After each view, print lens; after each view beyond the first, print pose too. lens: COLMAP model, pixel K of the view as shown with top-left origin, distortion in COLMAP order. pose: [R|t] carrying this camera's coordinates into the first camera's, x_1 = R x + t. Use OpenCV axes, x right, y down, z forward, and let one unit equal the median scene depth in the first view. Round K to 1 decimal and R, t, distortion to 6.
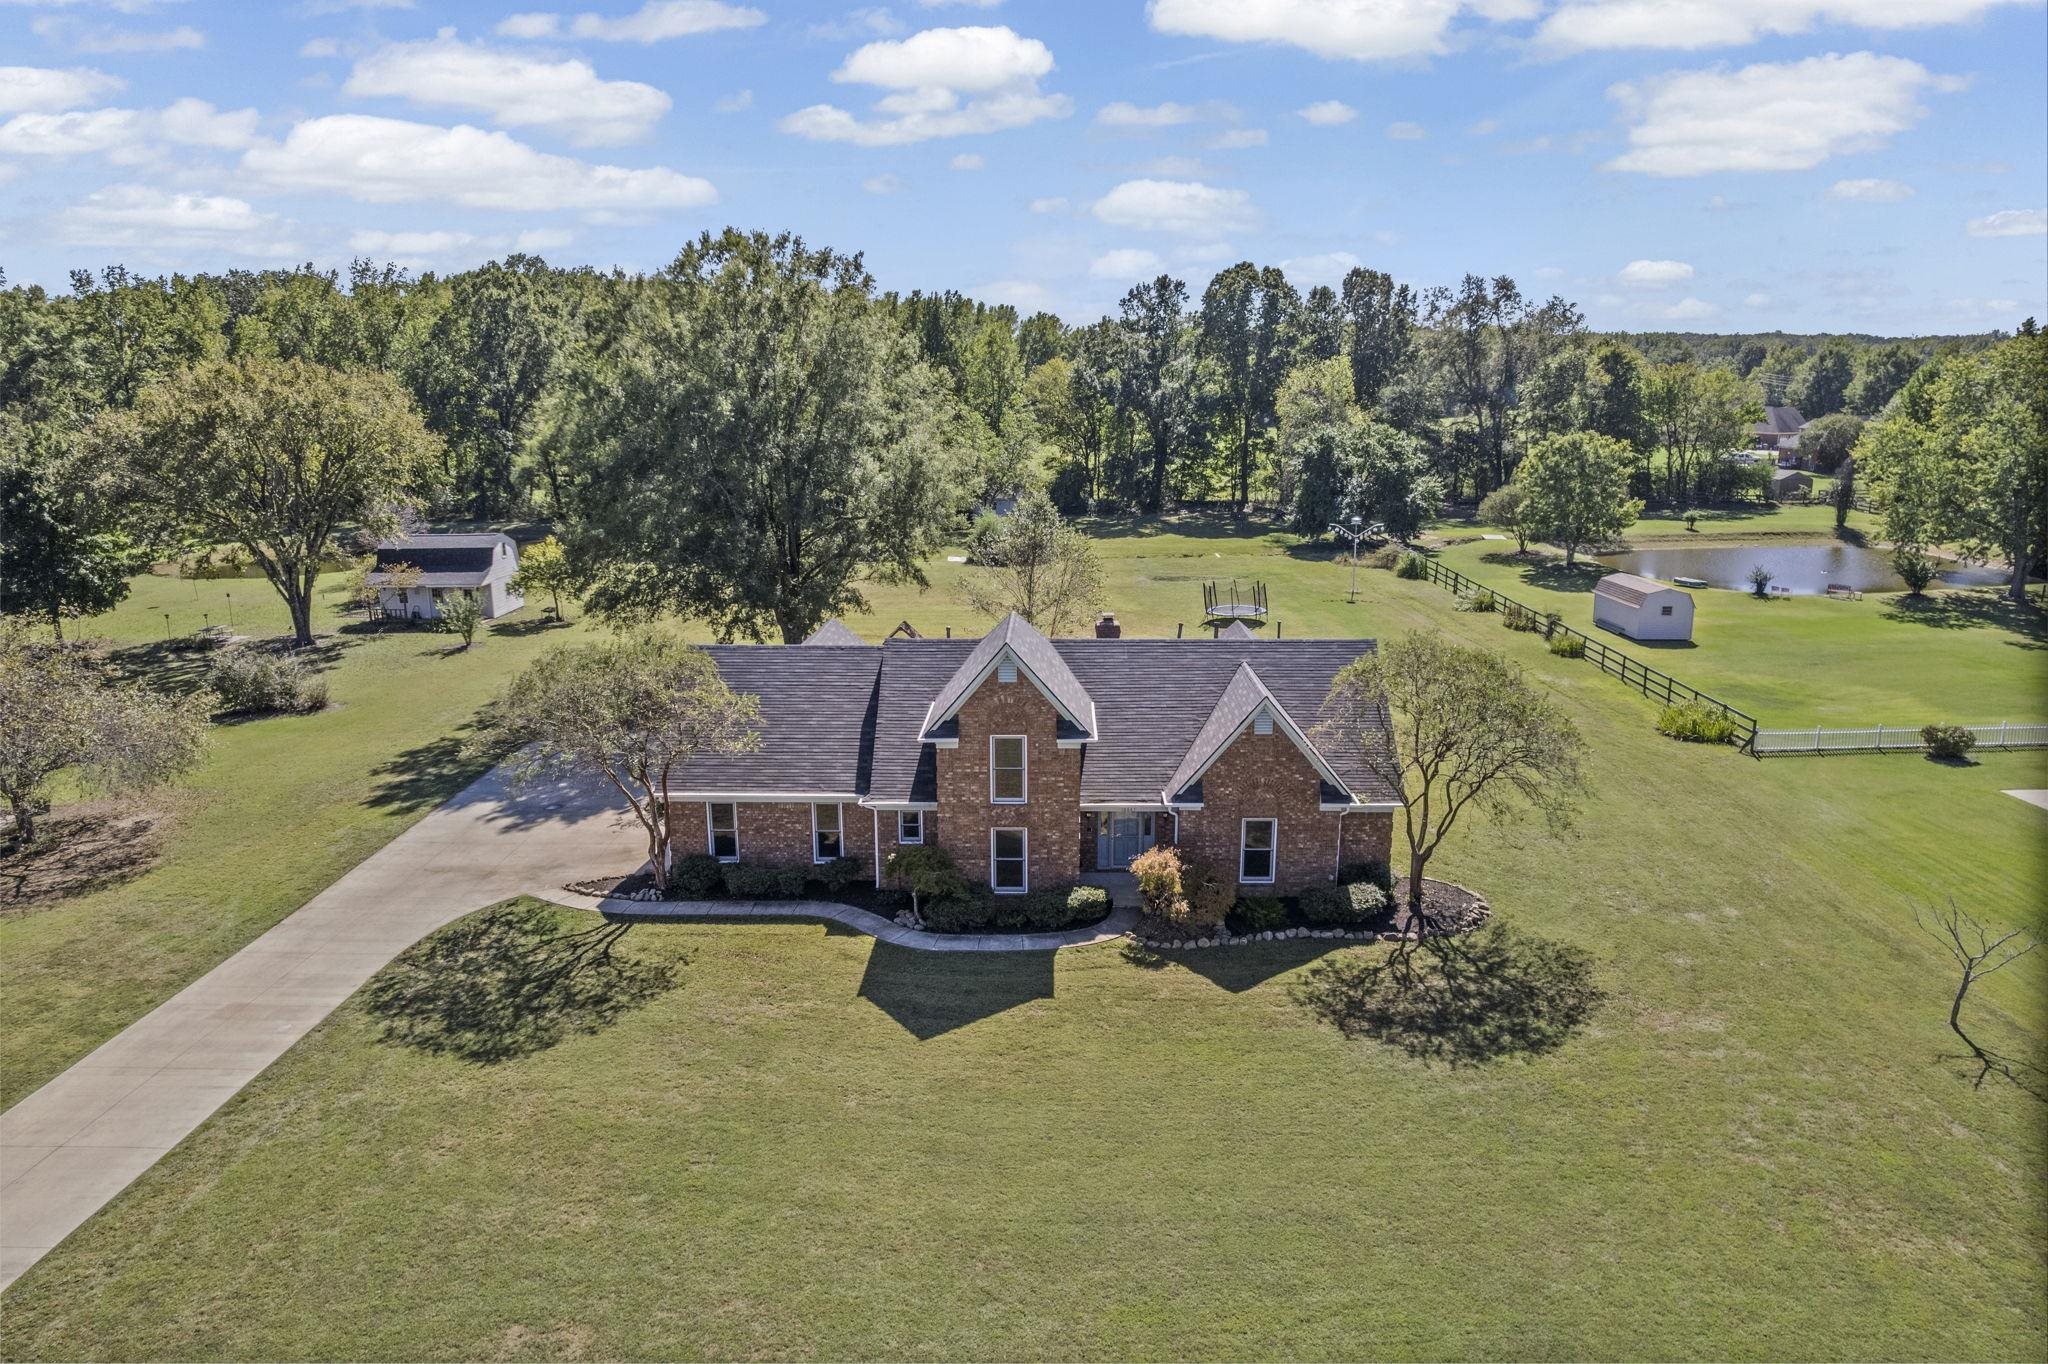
lens RADIAL K [[1299.2, 0, 1023.1], [0, 1299.2, 685.9], [0, 0, 1]] dist [-0.034799, 0.016844]
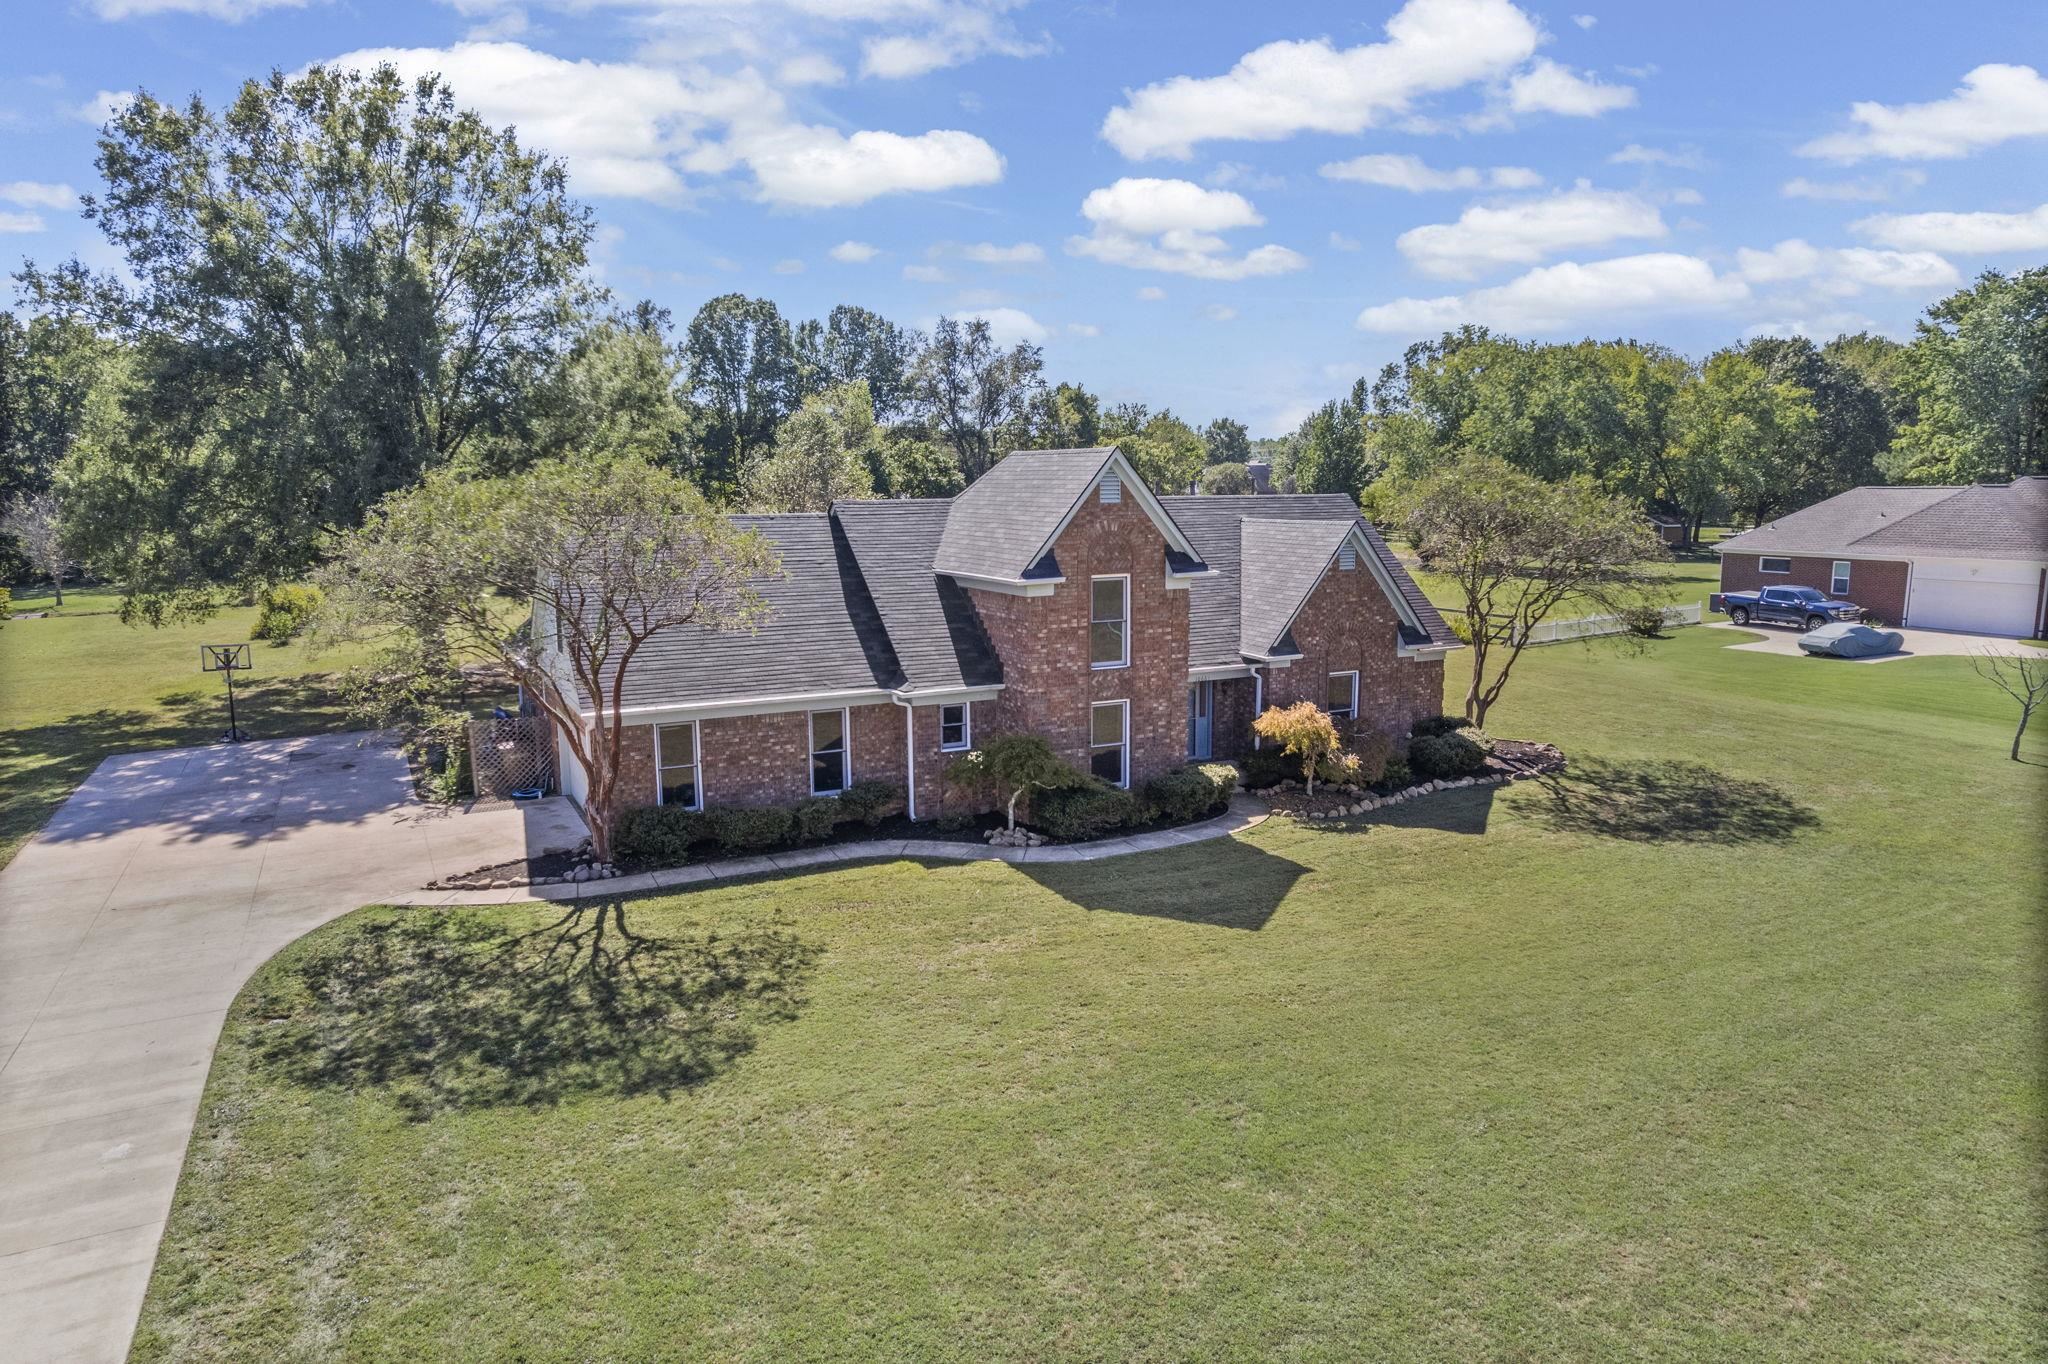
lens RADIAL K [[1299.2, 0, 1030.7], [0, 1299.2, 690.8], [0, 0, 1]] dist [-0.034799, 0.016844]
pose [[0.876184, -0.079493, 0.475376, -0.416341], [0.117005, 0.991882, -0.049792, 0.136631], [-0.467558, 0.099249, 0.878373, 0.354169]]
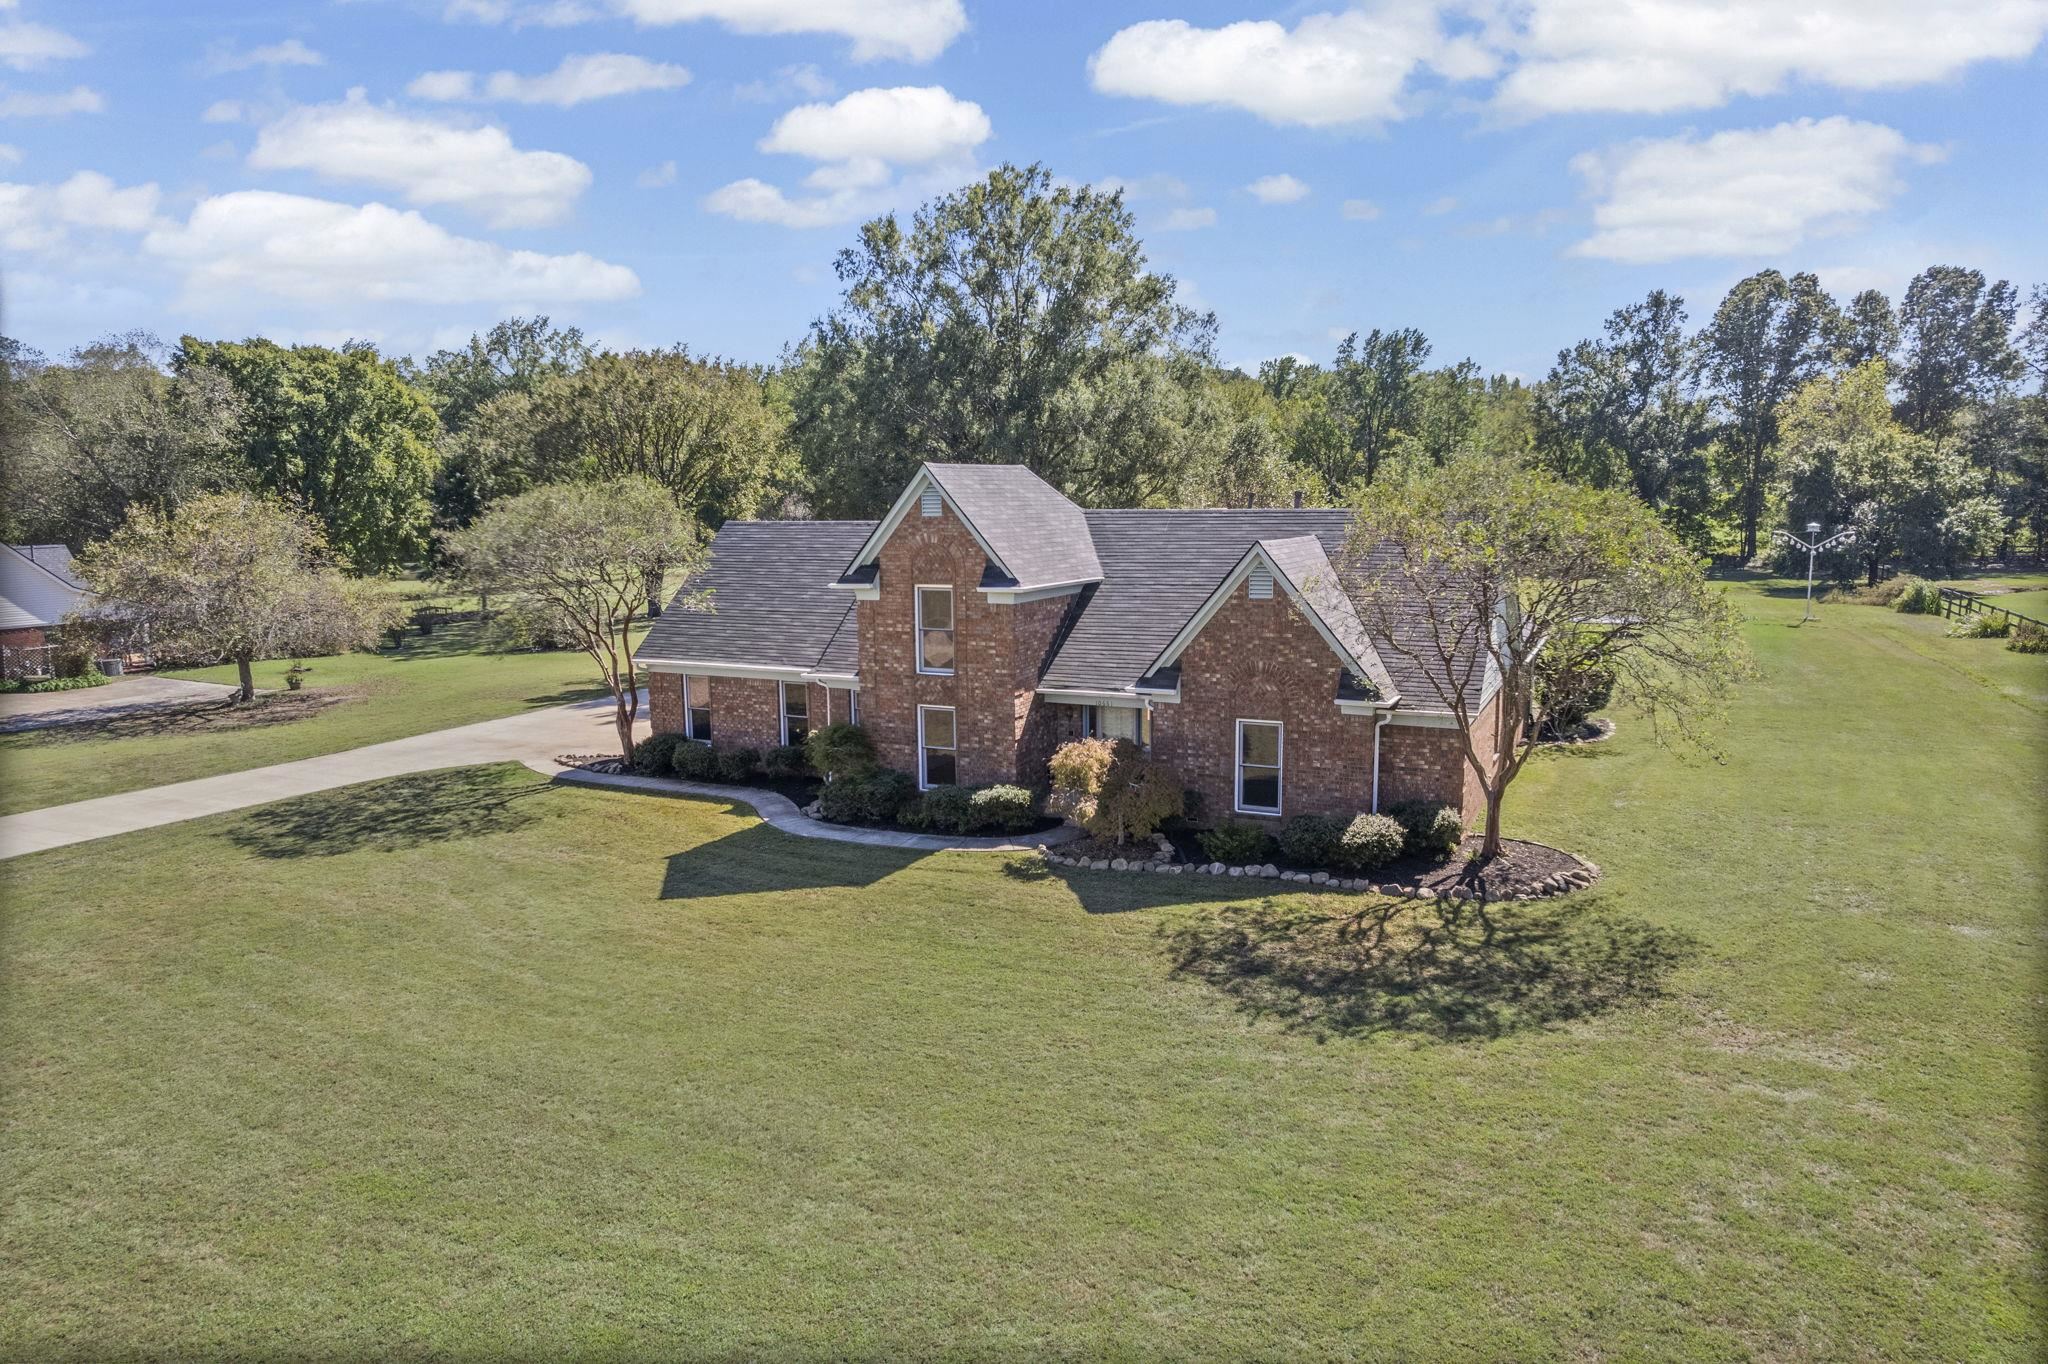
lens RADIAL K [[1299.2, 0, 1031.3], [0, 1299.2, 696.3], [0, 0, 1]] dist [-0.034799, 0.016844]
pose [[0.909450, 0.056435, -0.411965, 0.372108], [-0.089159, 0.994170, -0.060637, 0.147414], [0.406142, 0.091877, 0.909180, 0.301507]]
